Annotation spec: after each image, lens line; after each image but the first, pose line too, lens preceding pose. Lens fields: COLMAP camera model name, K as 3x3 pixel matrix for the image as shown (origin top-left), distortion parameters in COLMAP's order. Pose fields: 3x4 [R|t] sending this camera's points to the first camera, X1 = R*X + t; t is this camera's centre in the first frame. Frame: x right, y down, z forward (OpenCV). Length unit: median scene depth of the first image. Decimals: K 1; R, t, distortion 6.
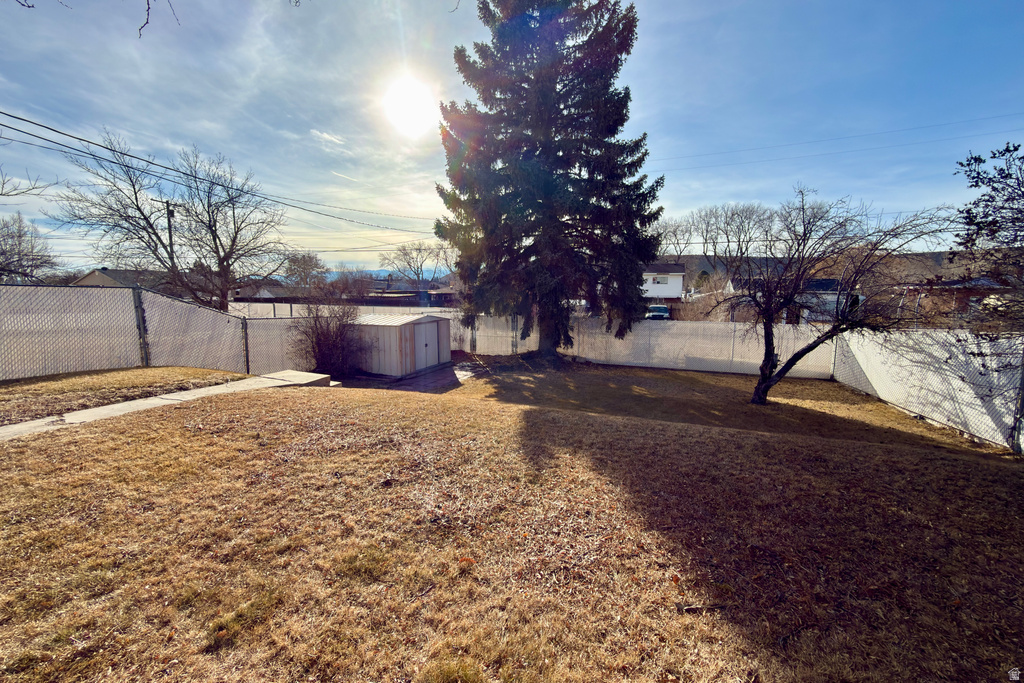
lens RADIAL K [[407.5, 0, 511.8], [0, 407.5, 340.0], [0, 0, 1]] dist [0.002162, -0.000232]
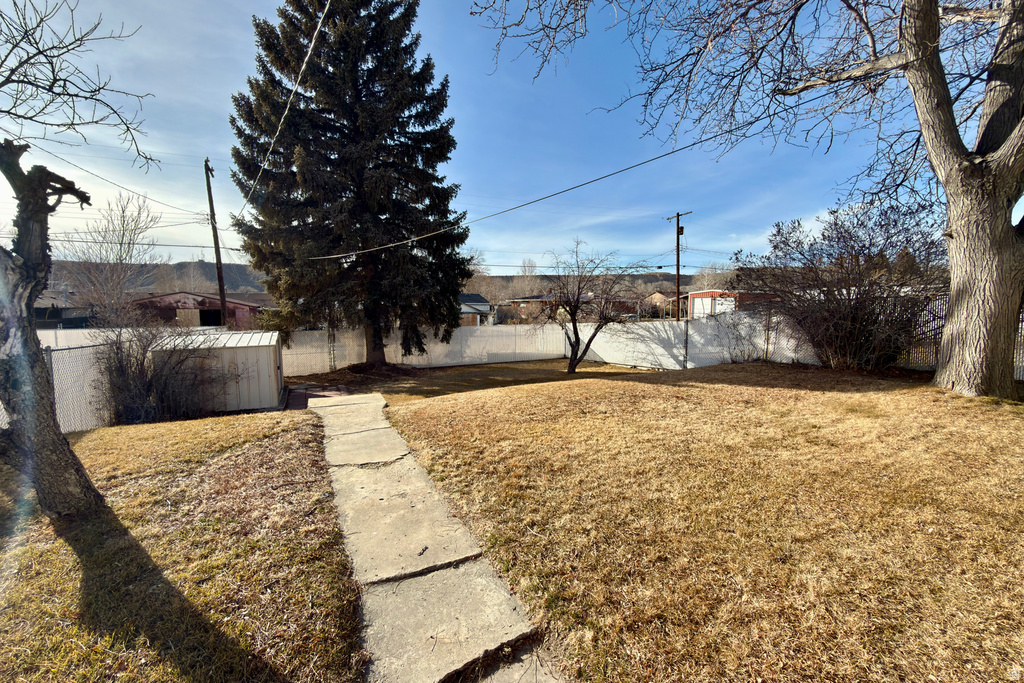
lens RADIAL K [[407.5, 0, 513.7], [0, 407.5, 341.2], [0, 0, 1]] dist [0.002162, -0.000232]
pose [[0.666033, -0.073273, 0.742315, -0.663456], [0.093411, 0.995523, 0.014456, -0.010796], [-0.740051, 0.059712, 0.669895, 0.102611]]
